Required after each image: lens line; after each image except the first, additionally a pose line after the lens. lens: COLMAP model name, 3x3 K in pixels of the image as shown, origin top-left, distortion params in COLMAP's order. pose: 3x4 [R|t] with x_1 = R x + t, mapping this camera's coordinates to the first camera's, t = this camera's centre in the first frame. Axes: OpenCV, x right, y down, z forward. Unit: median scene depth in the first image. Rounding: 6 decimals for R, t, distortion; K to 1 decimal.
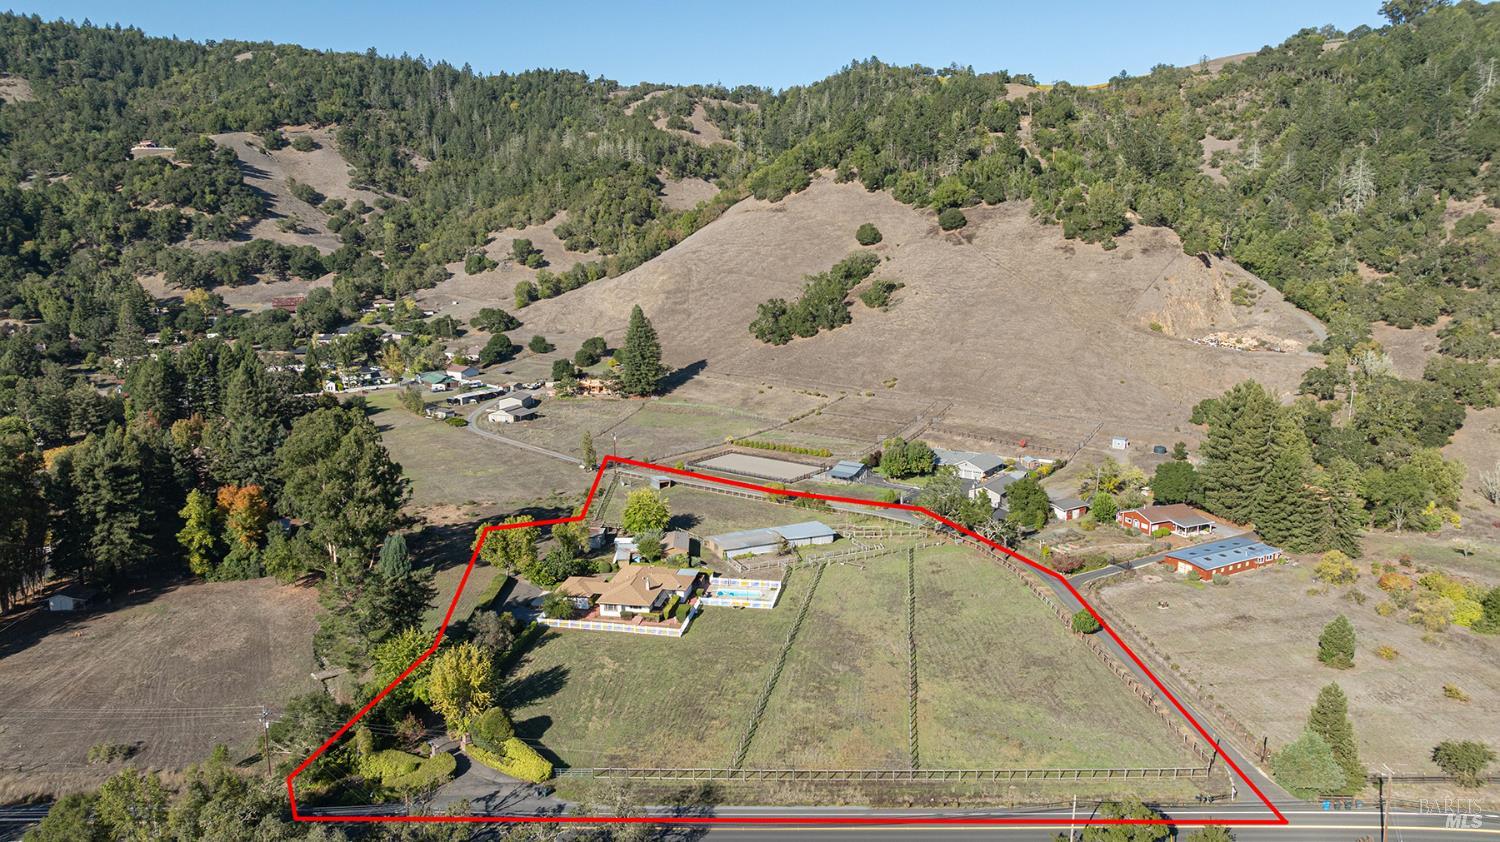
lens RADIAL K [[1053.3, 0, 754.4], [0, 1053.3, 419.5], [0, 0, 1]] dist [-0.030541, 0.030275]
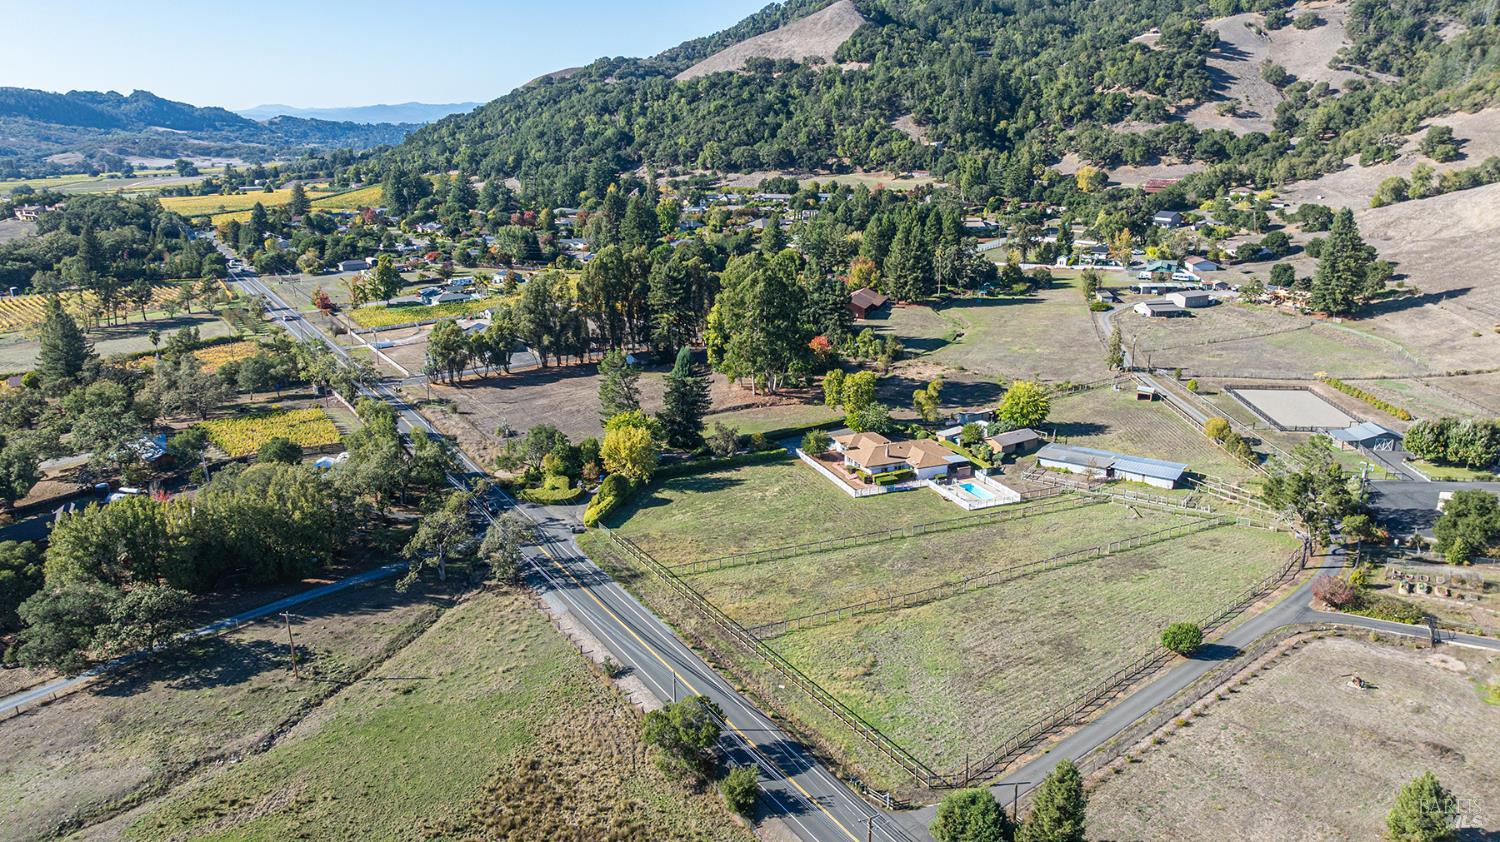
lens RADIAL K [[1053.3, 0, 754.4], [0, 1053.3, 419.5], [0, 0, 1]] dist [-0.030541, 0.030275]
pose [[0.531406, 0.242757, -0.811589, 0.328305], [-0.156952, 0.969687, 0.187279, -0.025047], [0.832451, 0.027859, 0.553398, 0.143718]]
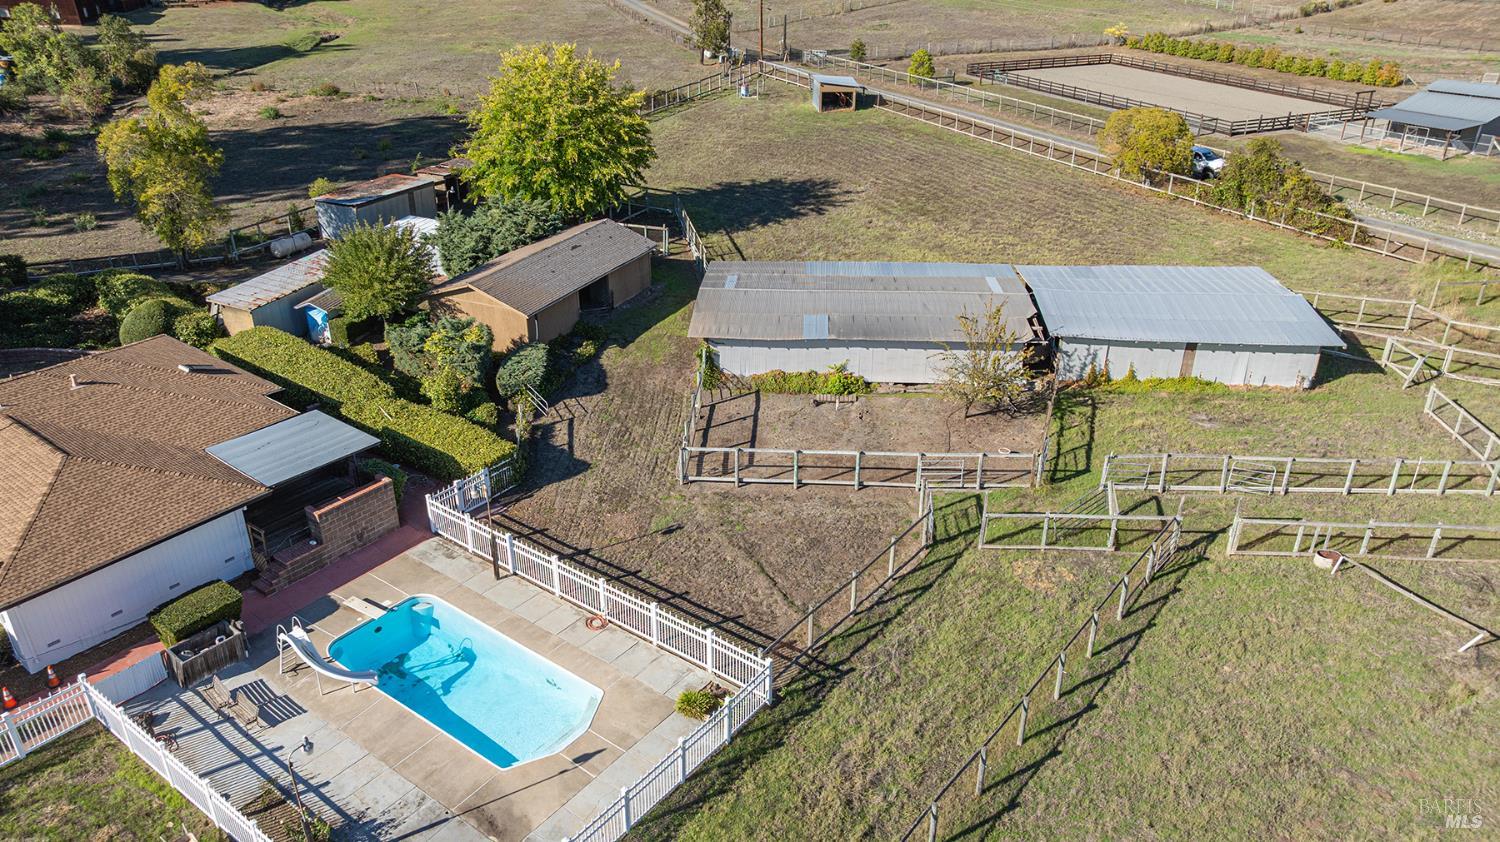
lens RADIAL K [[1029.4, 0, 750.8], [0, 1029.4, 461.5], [0, 0, 1]] dist [-0.023786, 0.000302]
pose [[0.886266, 0.226563, -0.403983, 0.035903], [-0.089549, 0.939558, 0.330472, 0.044117], [0.454438, -0.256710, 0.852987, 0.455391]]
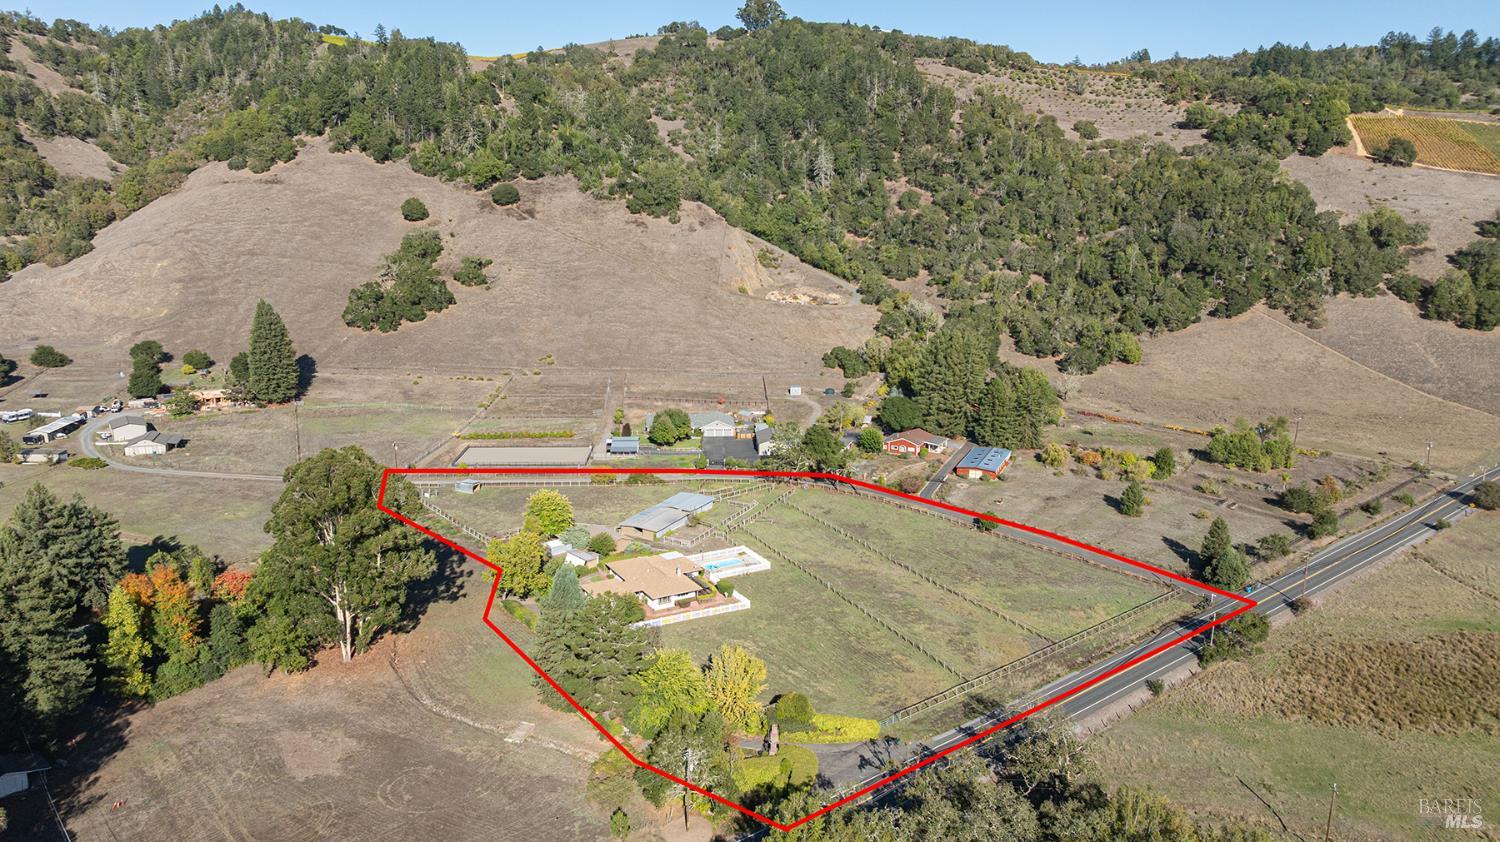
lens RADIAL K [[1053.3, 0, 754.4], [0, 1053.3, 419.5], [0, 0, 1]] dist [-0.030541, 0.030275]
pose [[0.775602, -0.132574, 0.617143, -0.319409], [0.108633, 0.991142, 0.076390, -0.030286], [-0.621804, 0.007794, 0.783134, 0.067471]]
